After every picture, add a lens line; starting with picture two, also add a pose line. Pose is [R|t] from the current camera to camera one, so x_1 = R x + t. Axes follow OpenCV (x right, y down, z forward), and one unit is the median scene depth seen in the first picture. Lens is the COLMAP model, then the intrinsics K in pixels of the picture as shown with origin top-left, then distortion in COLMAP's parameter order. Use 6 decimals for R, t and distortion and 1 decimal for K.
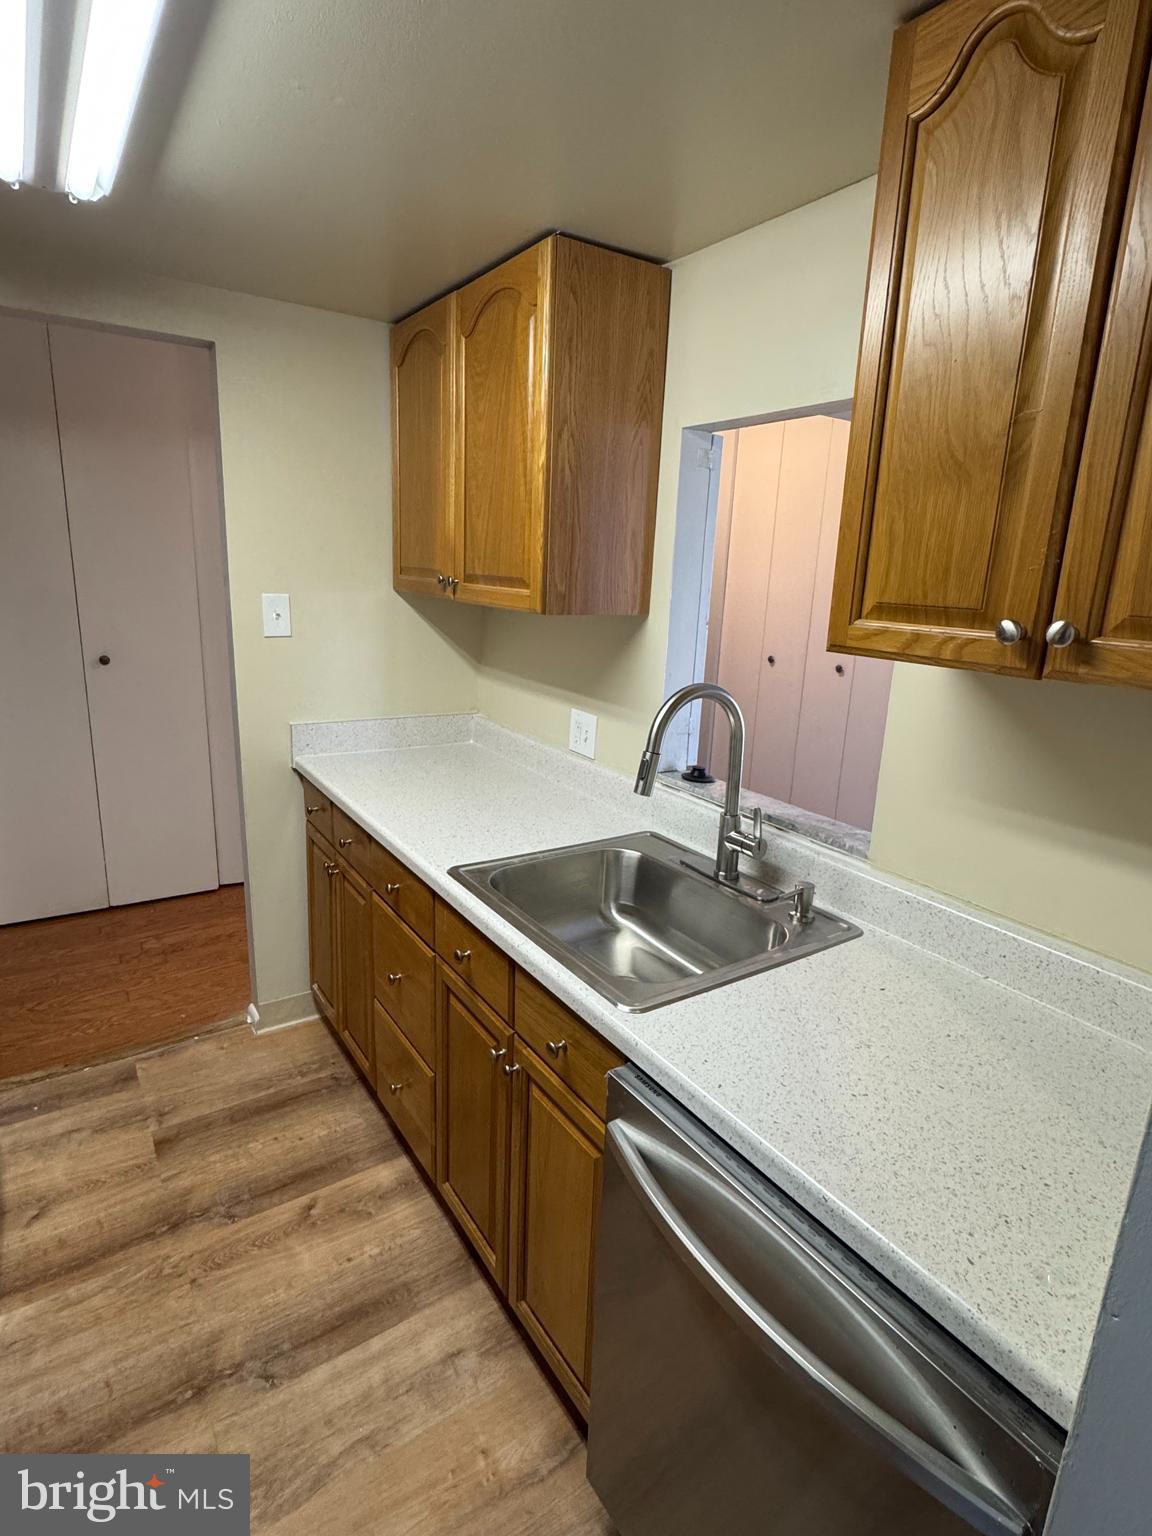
lens RADIAL K [[795.9, 0, 578.9], [0, 795.9, 764.4], [0, 0, 1]] dist [0.004566, -0.000625]
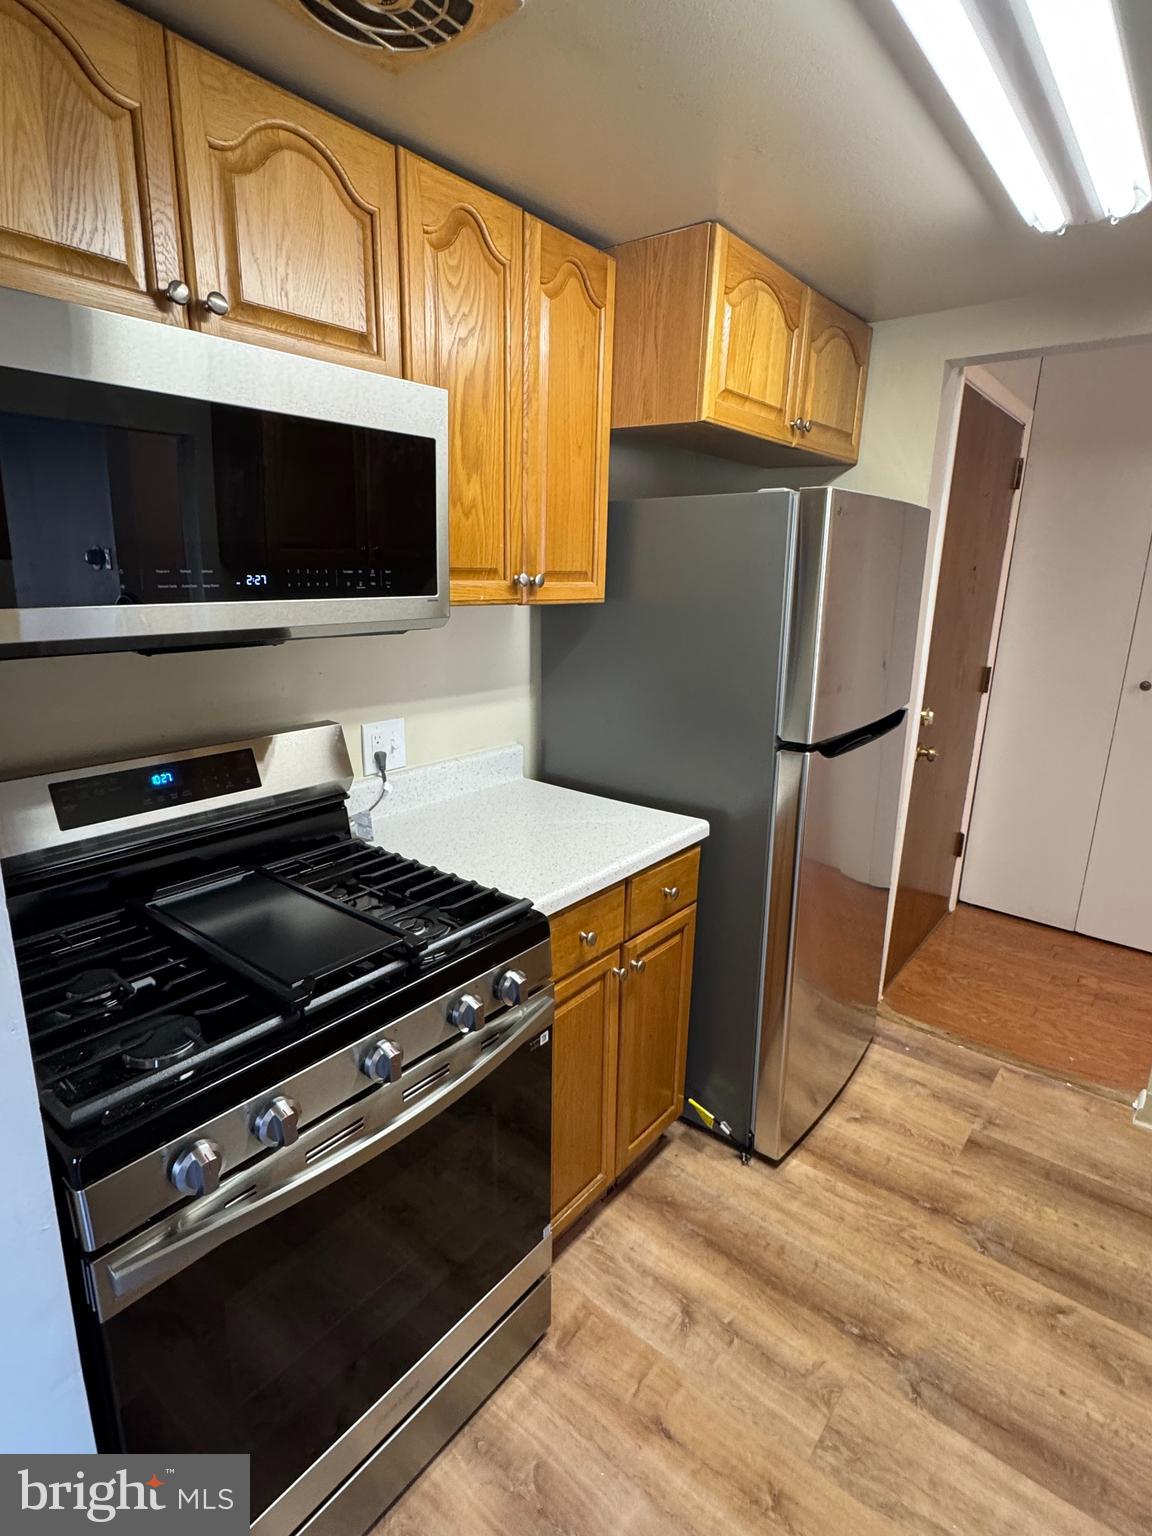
lens RADIAL K [[795.9, 0, 577.2], [0, 795.9, 765.5], [0, 0, 1]] dist [0.004566, -0.000625]
pose [[0.290477, 0.206871, -0.934252, 0.195309], [-0.245679, 0.959745, 0.136130, -0.003226], [0.924805, 0.189984, 0.329608, 0.110997]]
